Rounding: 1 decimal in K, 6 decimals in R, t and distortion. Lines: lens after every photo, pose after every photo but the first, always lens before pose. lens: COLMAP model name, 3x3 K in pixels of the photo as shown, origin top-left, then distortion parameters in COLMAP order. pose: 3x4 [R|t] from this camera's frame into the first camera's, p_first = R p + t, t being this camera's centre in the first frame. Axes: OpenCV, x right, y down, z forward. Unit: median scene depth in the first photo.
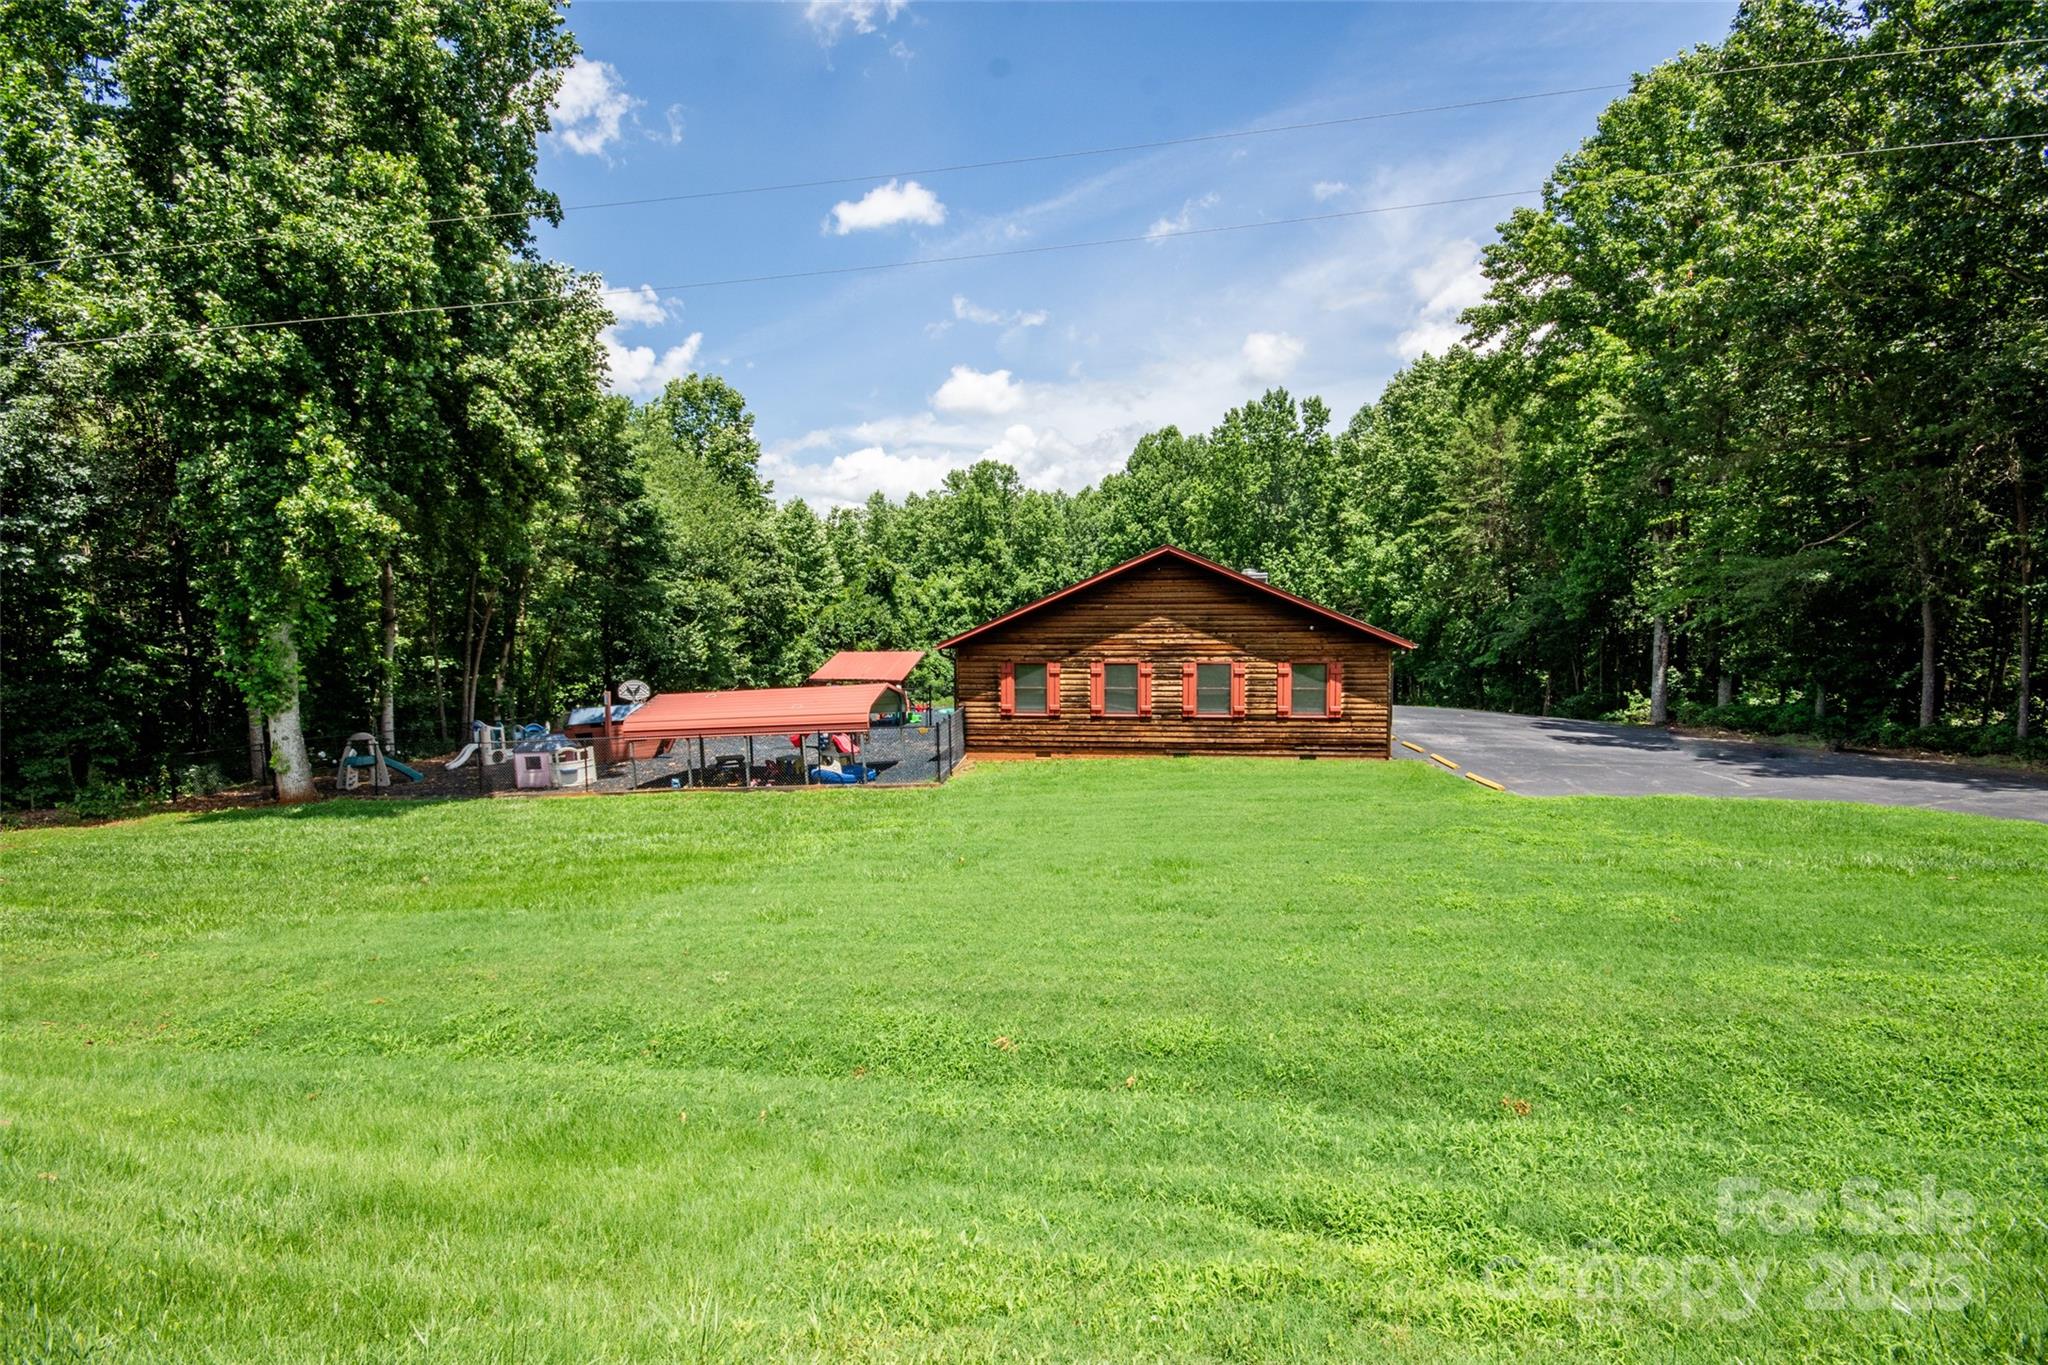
lens RADIAL K [[908.9, 0, 1024.0], [0, 908.9, 682.5], [0, 0, 1]] dist [-0.000028, -0.022322]
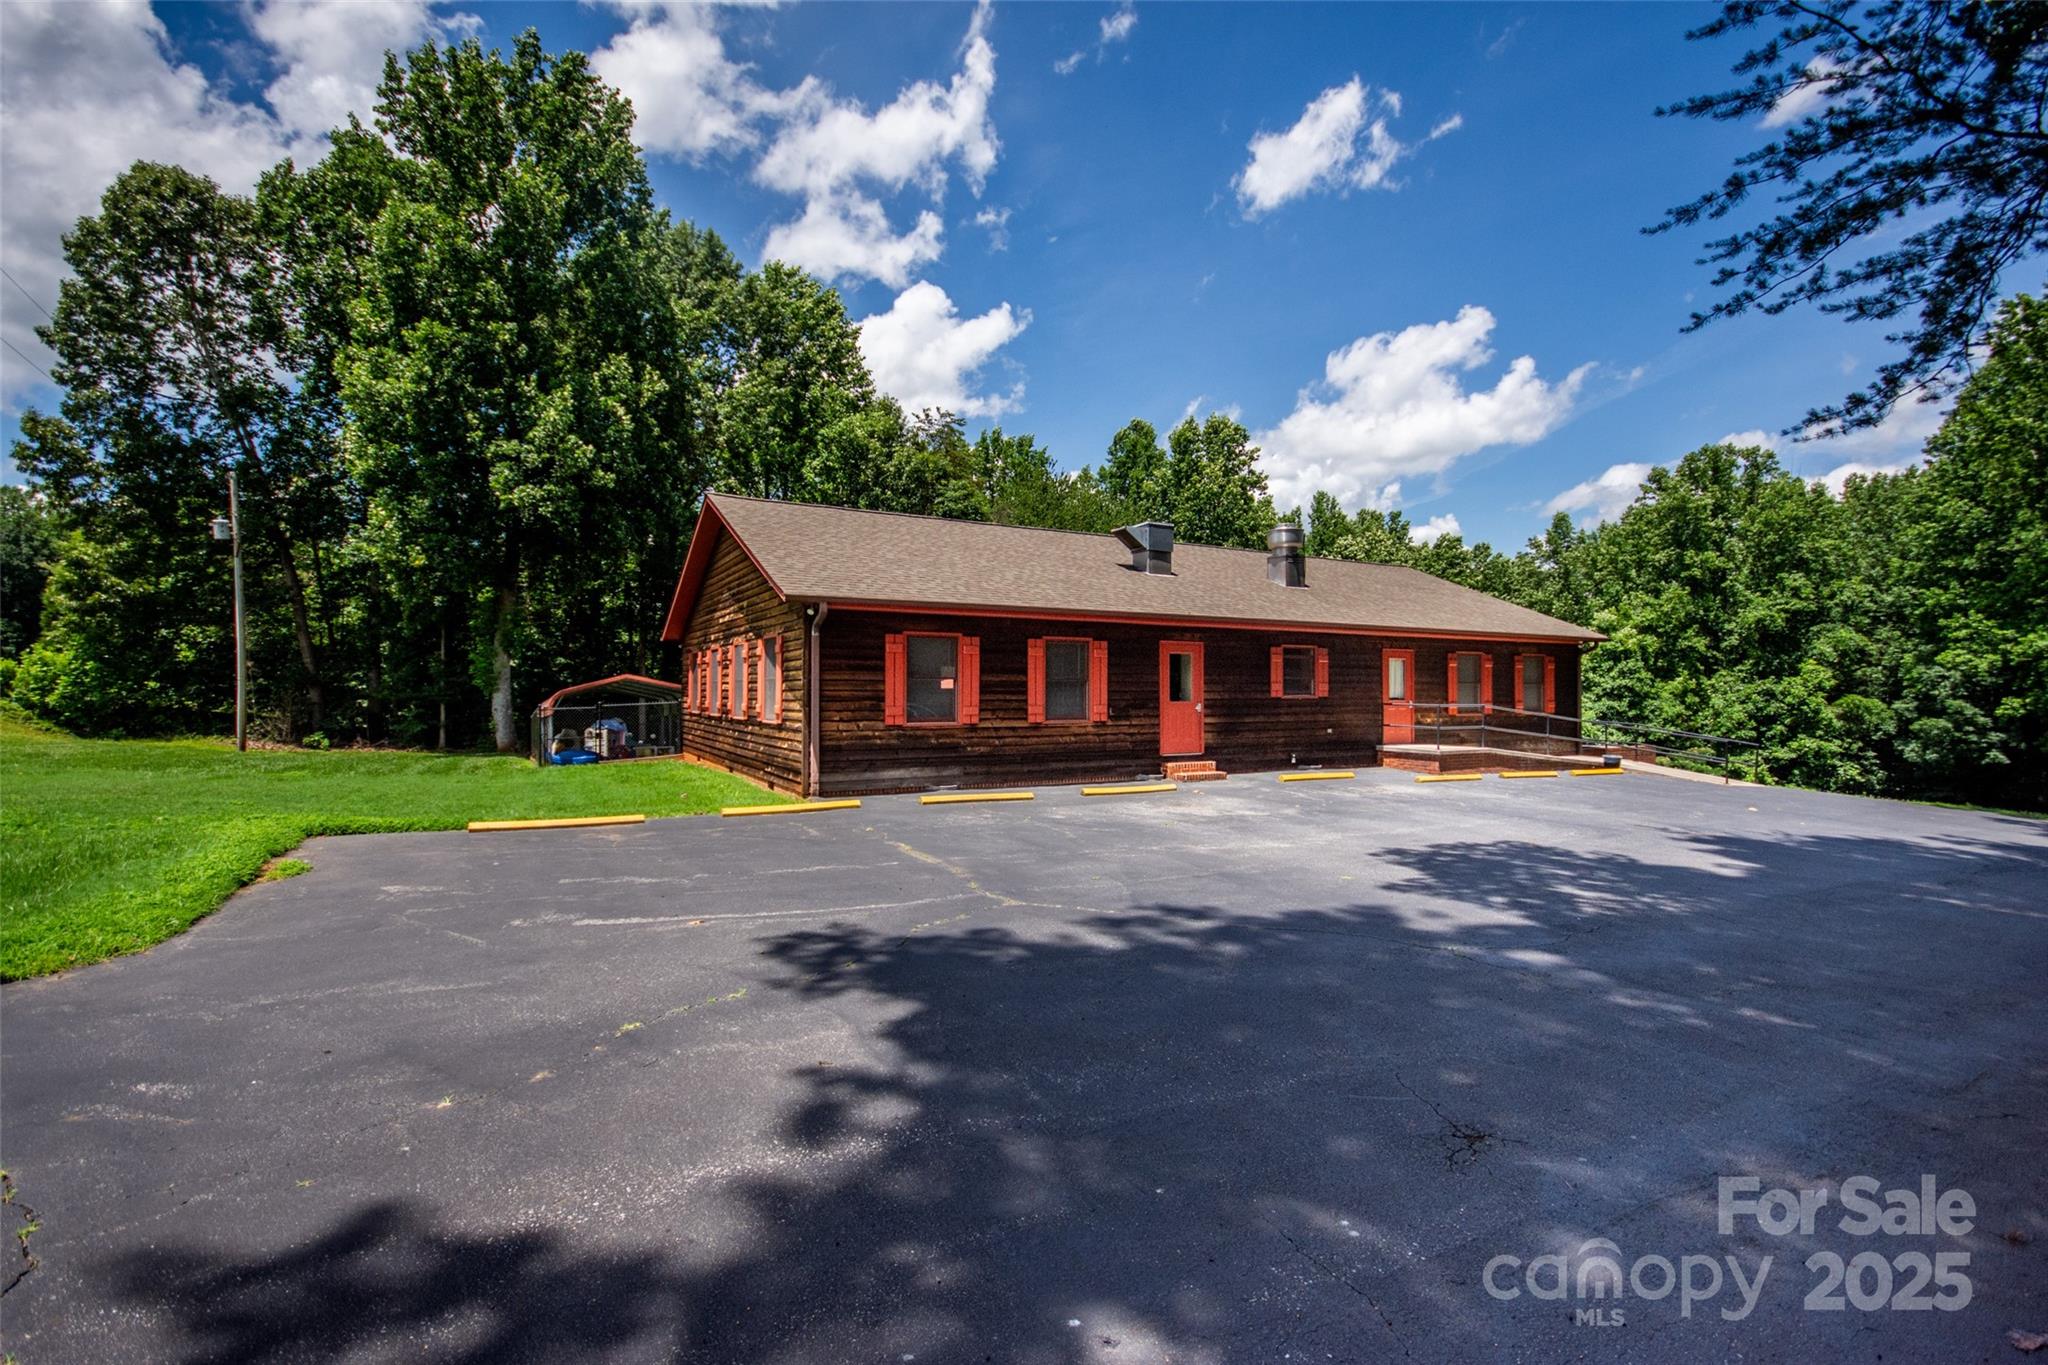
lens RADIAL K [[899.1, 0, 1030.0], [0, 899.1, 677.3], [0, 0, 1]] dist [0.020465, -0.021856]
pose [[0.600581, -0.003265, -0.799557, 0.910174], [-0.062472, 0.996743, -0.050995, 0.027471], [0.797119, 0.080577, 0.598421, 0.754946]]
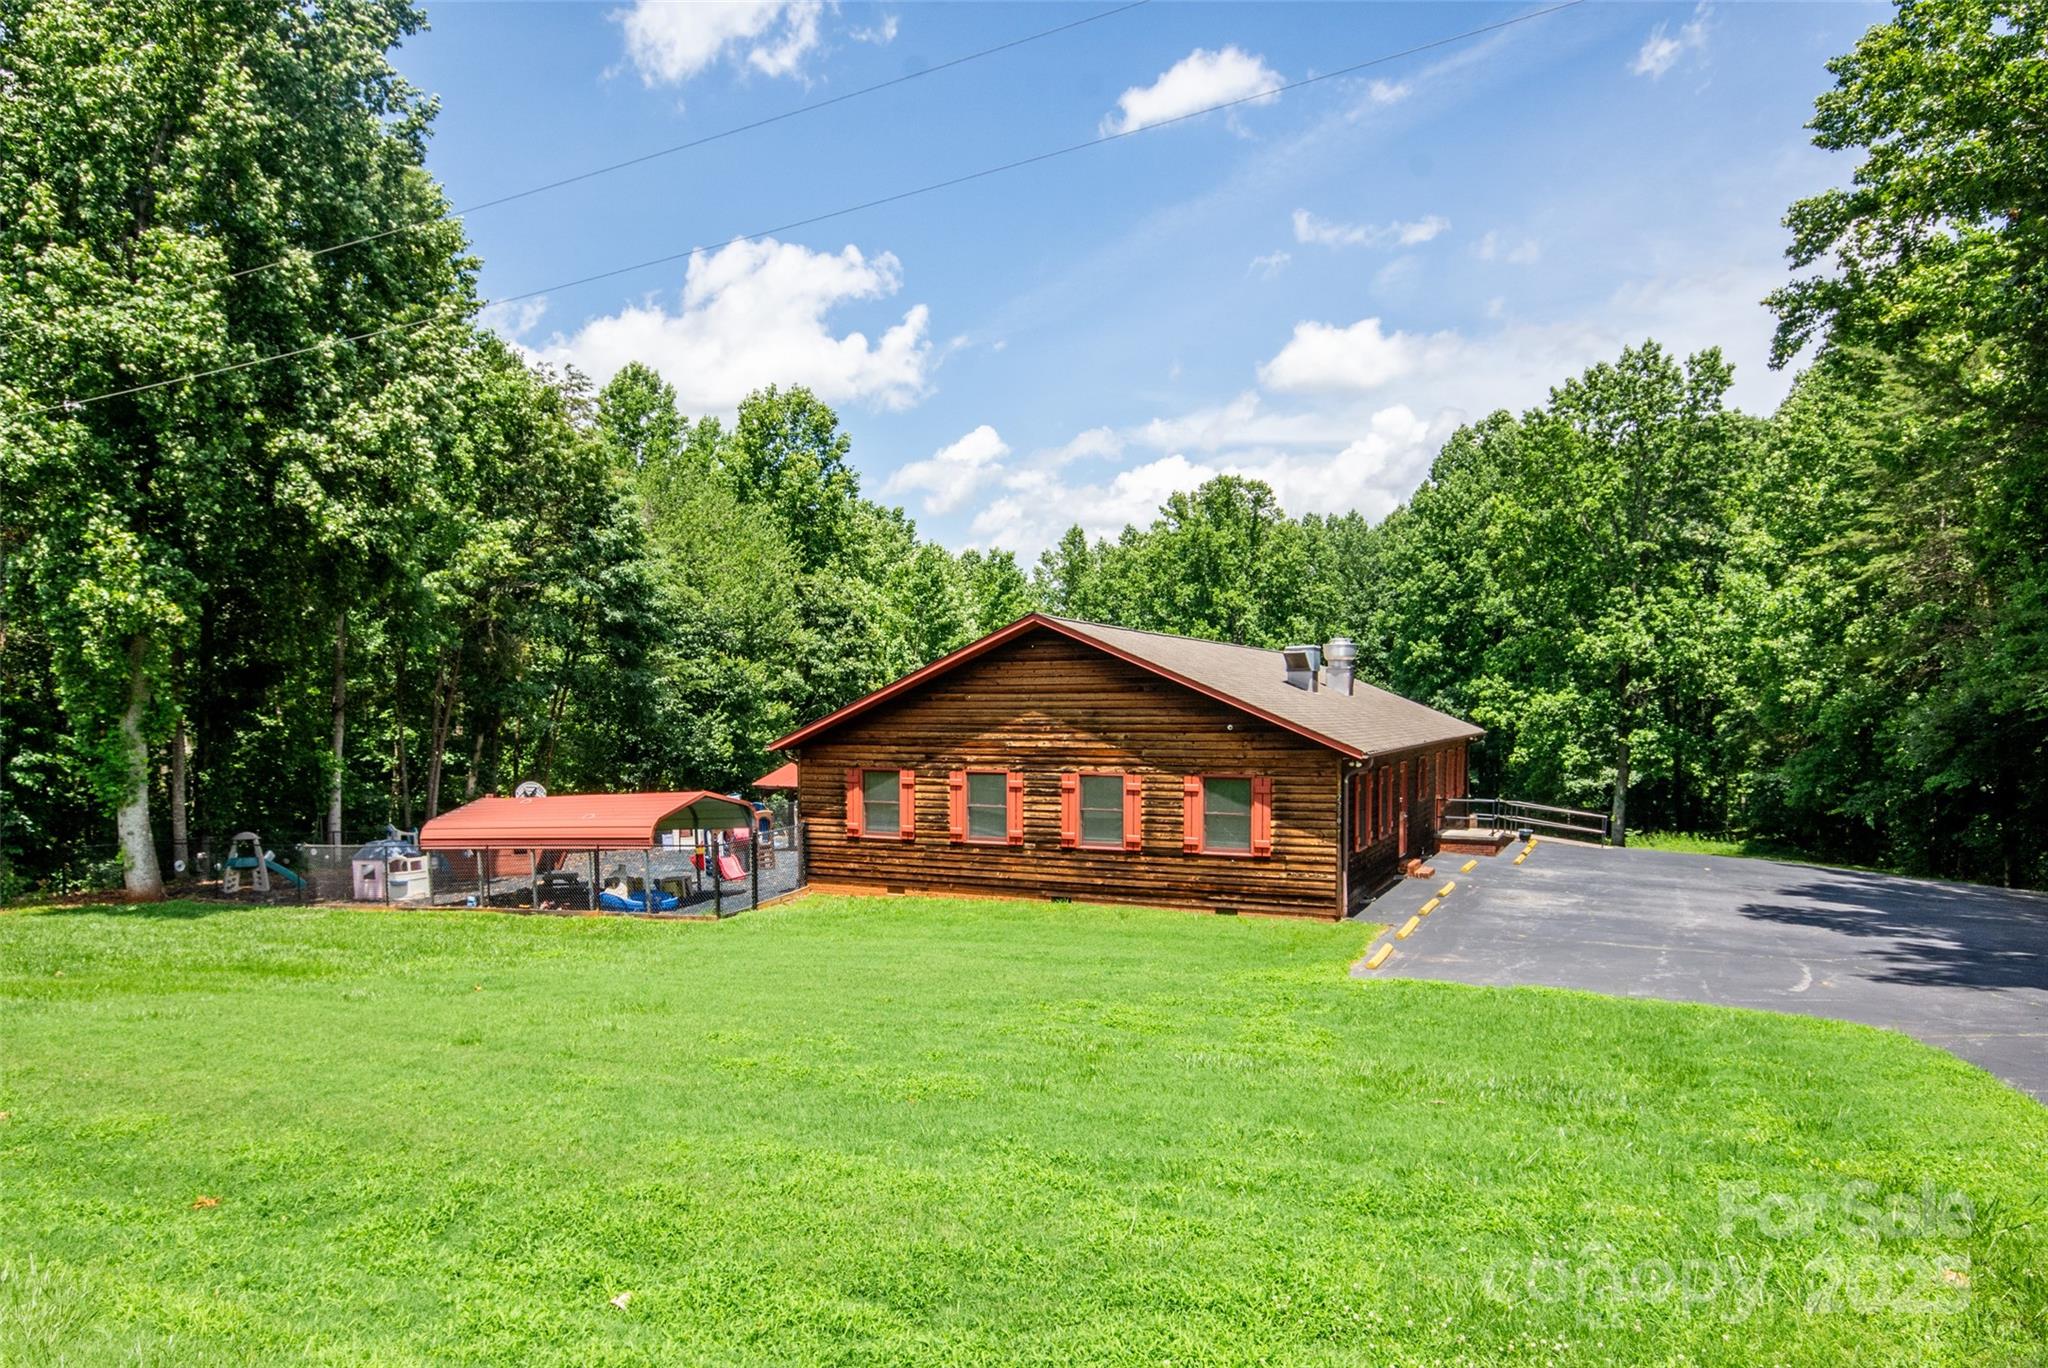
lens RADIAL K [[1330.2, 0, 942.1], [0, 1330.2, 738.5], [0, 0, 1]] dist [-0.000521, 0.001235]
pose [[0.942160, 0.011270, -0.334974, 0.436140], [-0.025953, 0.998887, -0.039388, -0.004972], [0.334157, 0.045804, 0.941404, -0.045246]]
